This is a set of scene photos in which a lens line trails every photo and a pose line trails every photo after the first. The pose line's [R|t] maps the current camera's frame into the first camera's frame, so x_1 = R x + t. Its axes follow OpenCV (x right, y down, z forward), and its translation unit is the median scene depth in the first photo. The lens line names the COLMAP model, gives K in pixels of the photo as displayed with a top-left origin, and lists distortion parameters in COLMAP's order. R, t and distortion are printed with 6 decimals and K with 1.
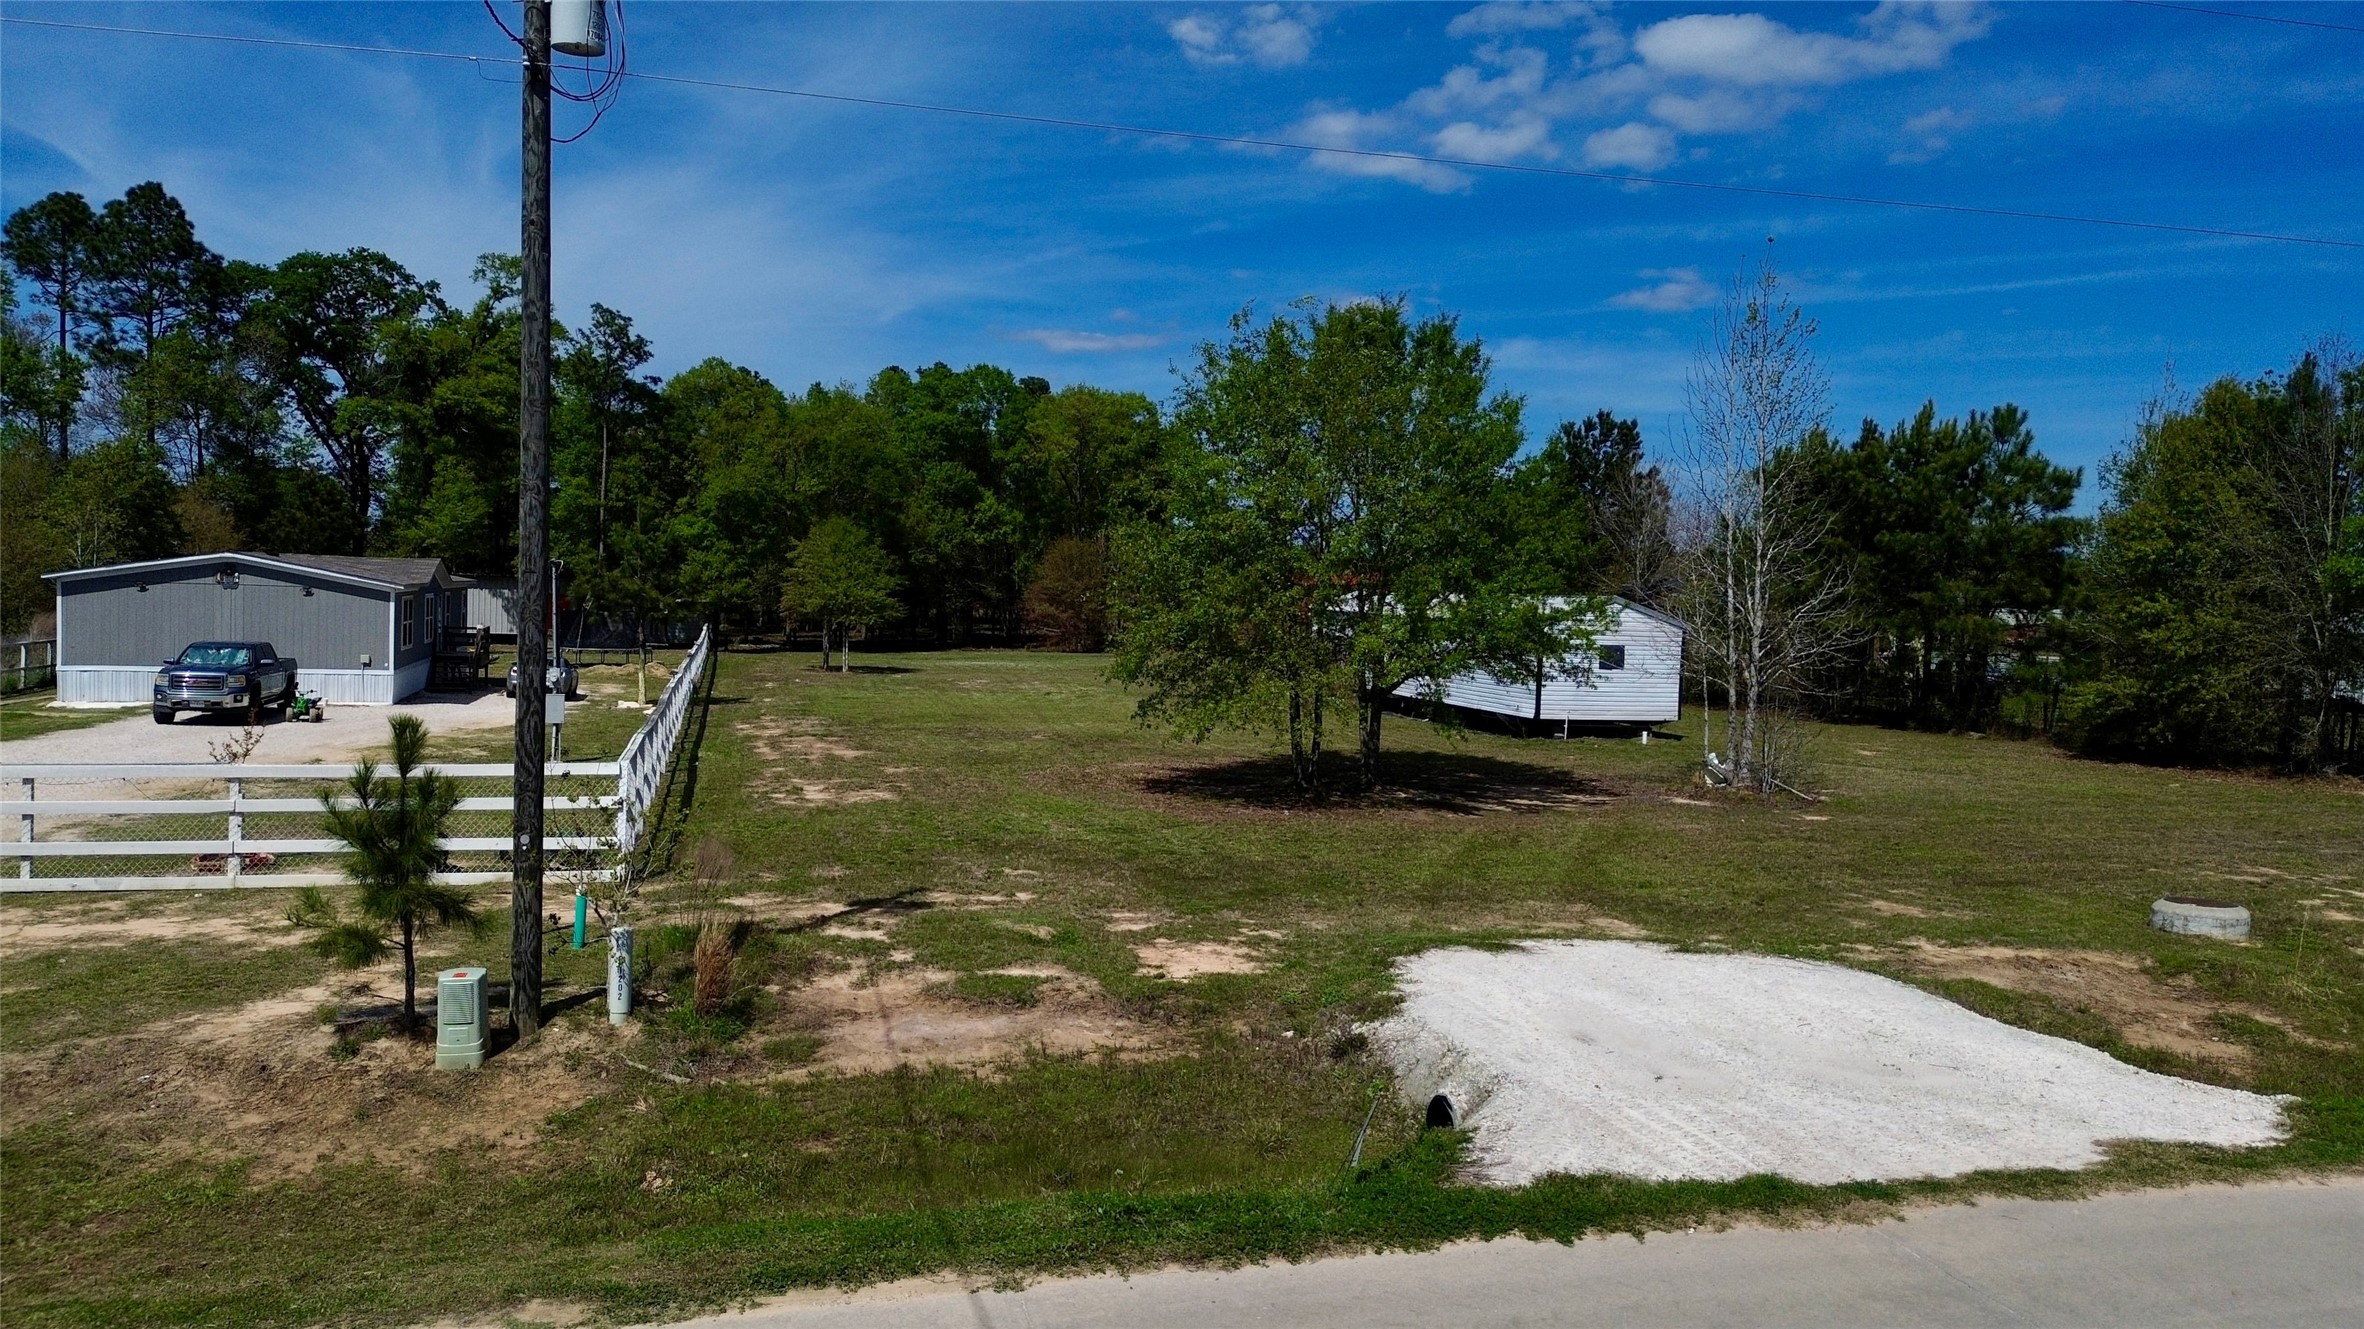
lens RADIAL K [[1688.4, 0, 1177.9], [0, 1688.4, 670.1], [0, 0, 1]] dist [0.071995, -0.073708]
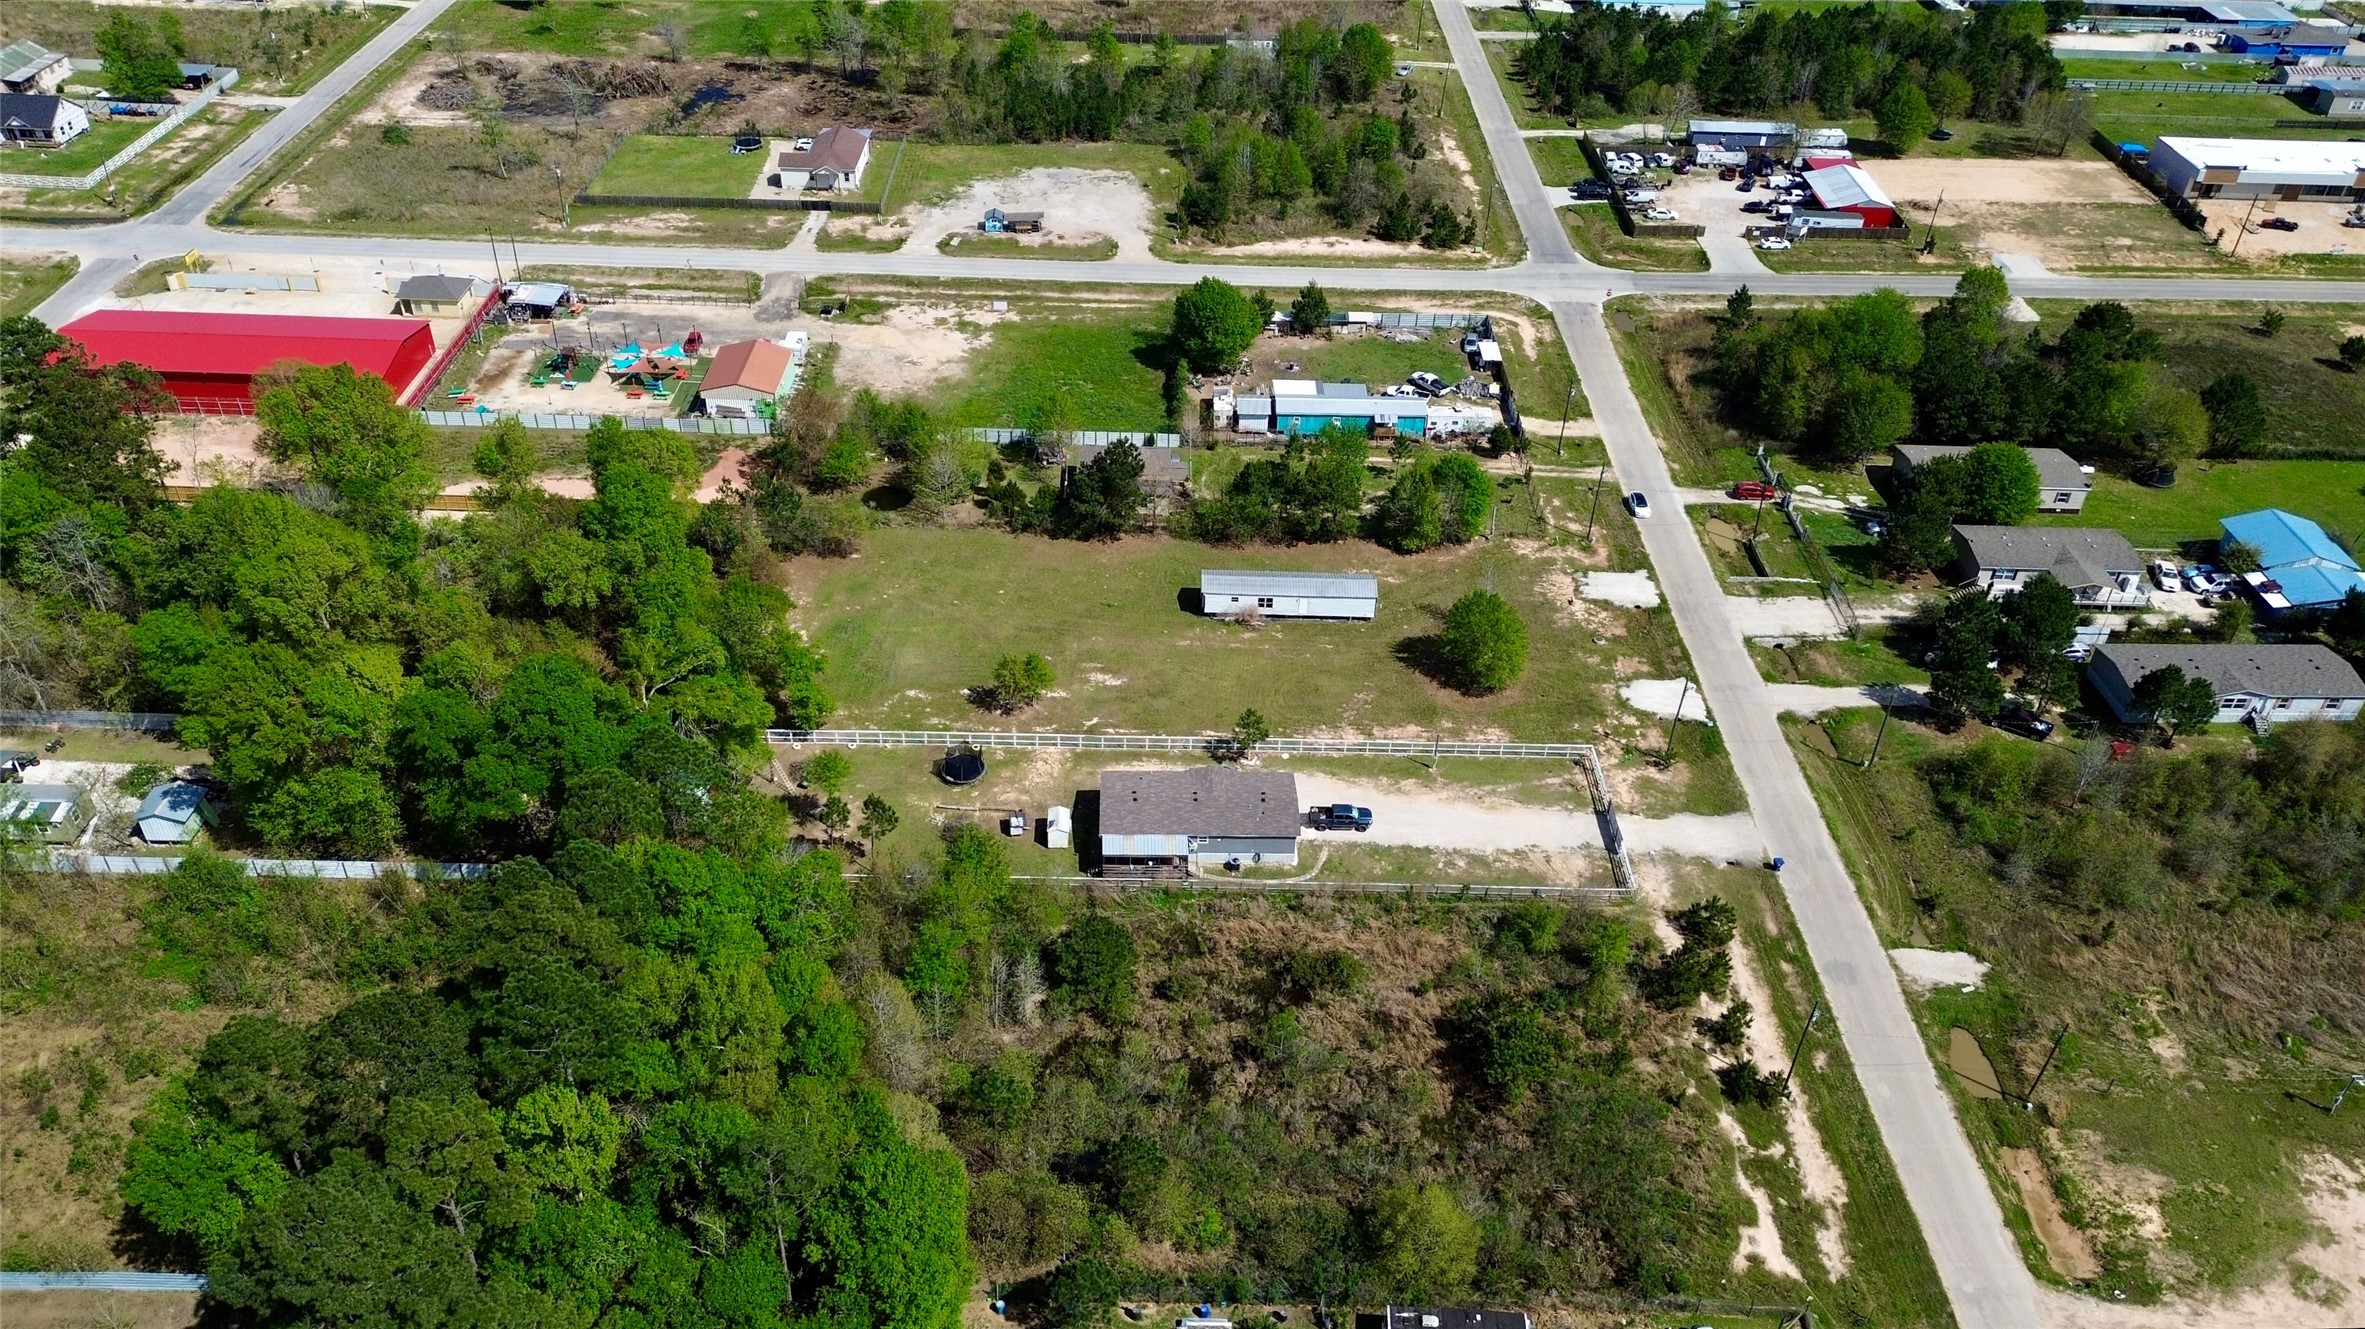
lens RADIAL K [[1709.9, 0, 1177.5], [0, 1709.9, 671.9], [0, 0, 1]] dist [0.070696, -0.081790]
pose [[0.260959, -0.591637, 0.762801, -3.348573], [0.027323, 0.794392, 0.606791, -2.544509], [-0.964963, -0.137506, 0.223469, 0.578375]]
